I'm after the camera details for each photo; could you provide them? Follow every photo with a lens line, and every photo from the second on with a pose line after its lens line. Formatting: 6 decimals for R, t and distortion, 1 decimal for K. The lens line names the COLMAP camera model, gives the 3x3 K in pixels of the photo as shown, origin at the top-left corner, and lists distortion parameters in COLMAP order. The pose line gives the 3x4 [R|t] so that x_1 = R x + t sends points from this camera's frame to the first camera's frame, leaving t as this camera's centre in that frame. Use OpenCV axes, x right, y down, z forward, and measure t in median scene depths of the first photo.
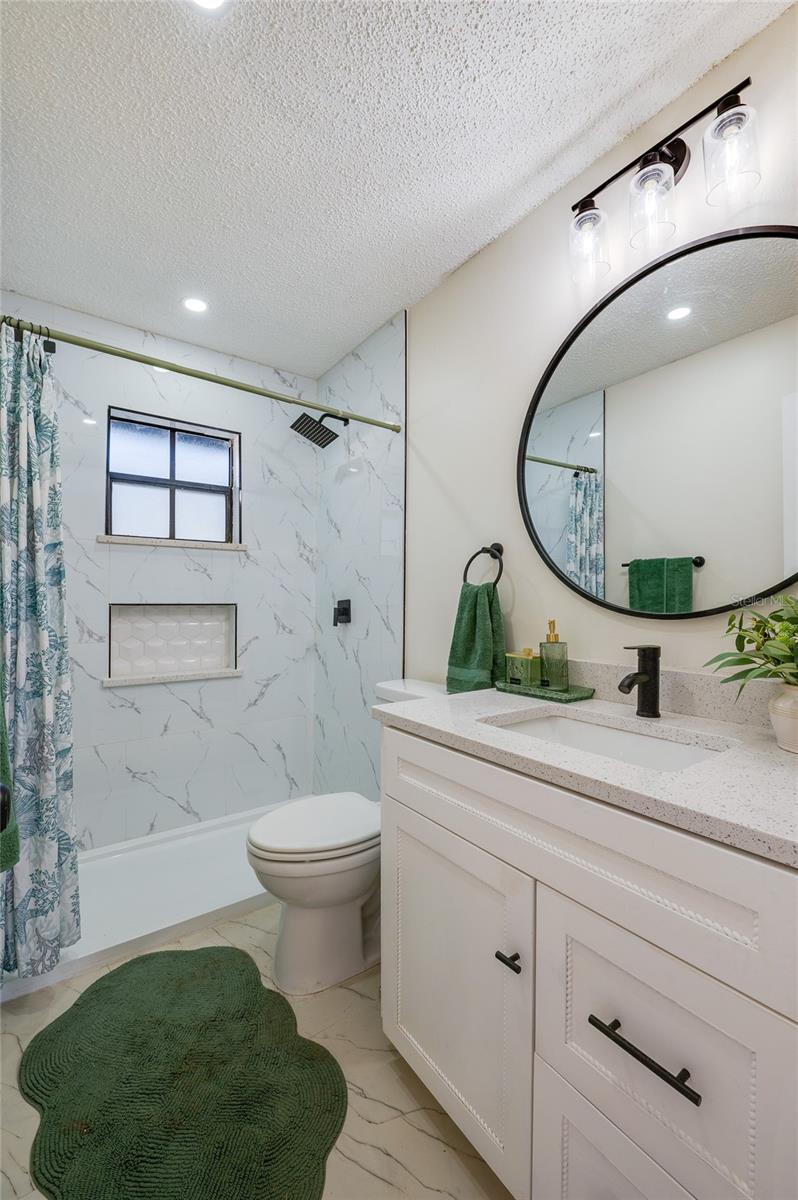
lens RADIAL K [[478.2, 0, 374.4], [0, 478.2, 597.9], [0, 0, 1]] dist [-0.017078, 0.001007]
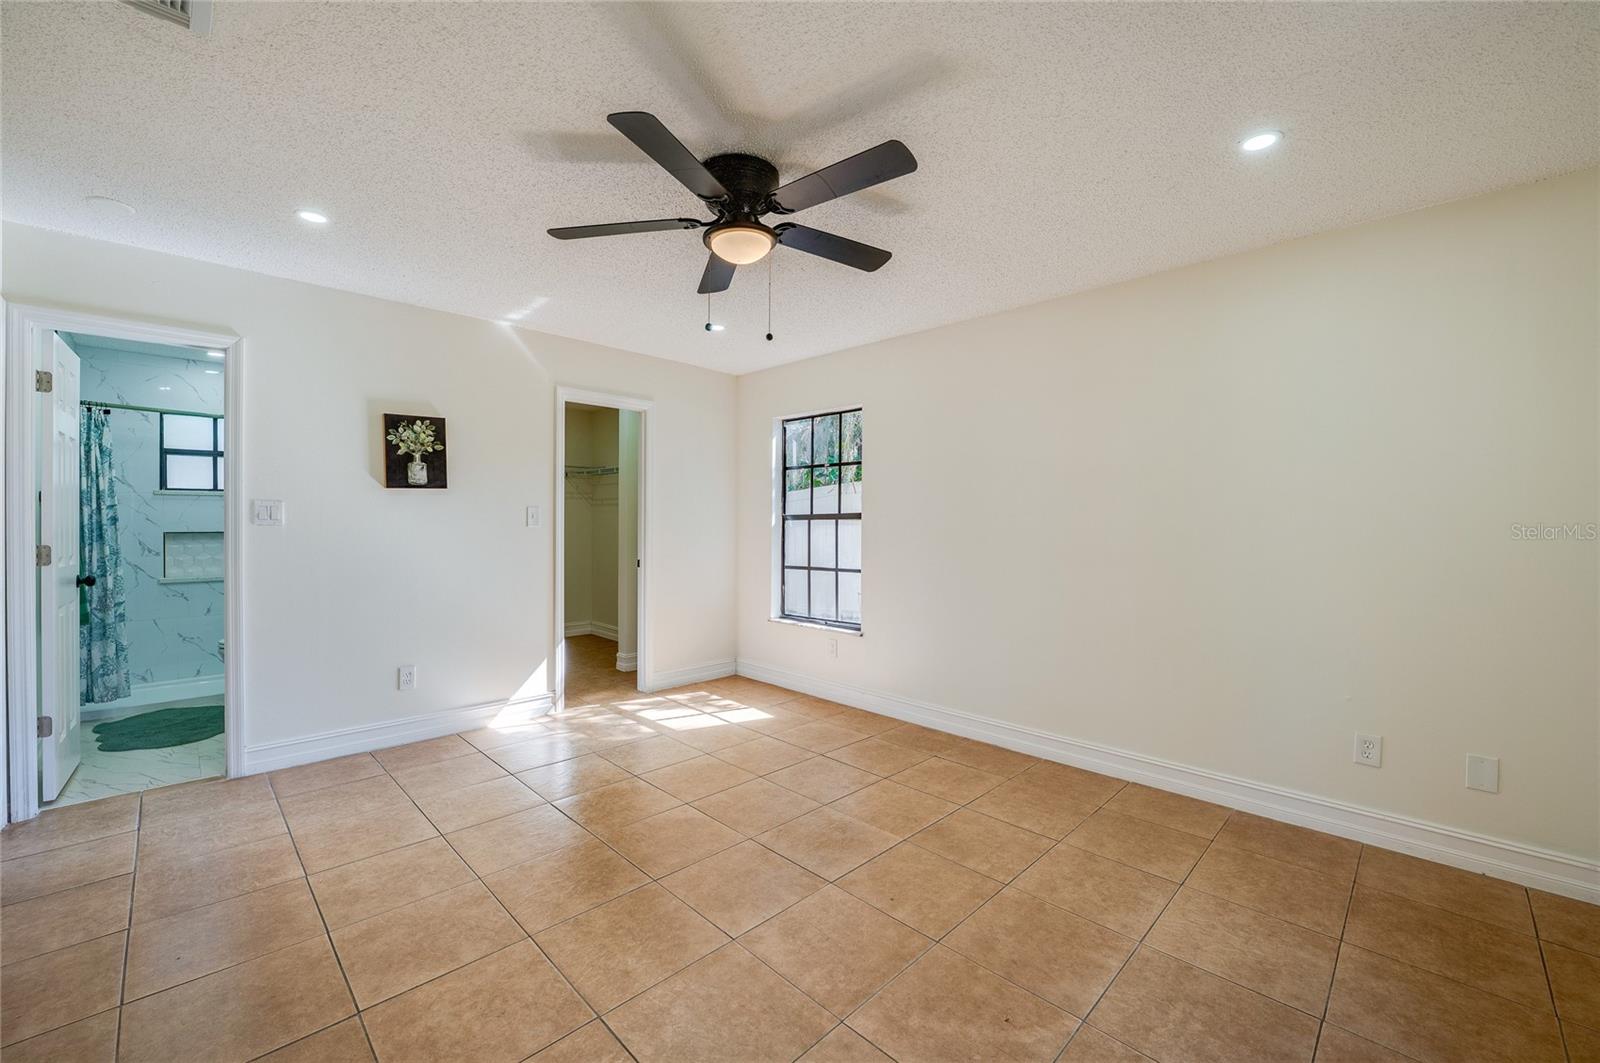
lens RADIAL K [[637.5, 0, 812.6], [0, 637.5, 525.8], [0, 0, 1]] dist [-0.017078, 0.001007]
pose [[0.982610, -0.003239, 0.185652, 1.926743], [0.000057, 0.999853, 0.017141, -0.072159], [-0.185680, -0.016832, 0.982466, -2.379659]]
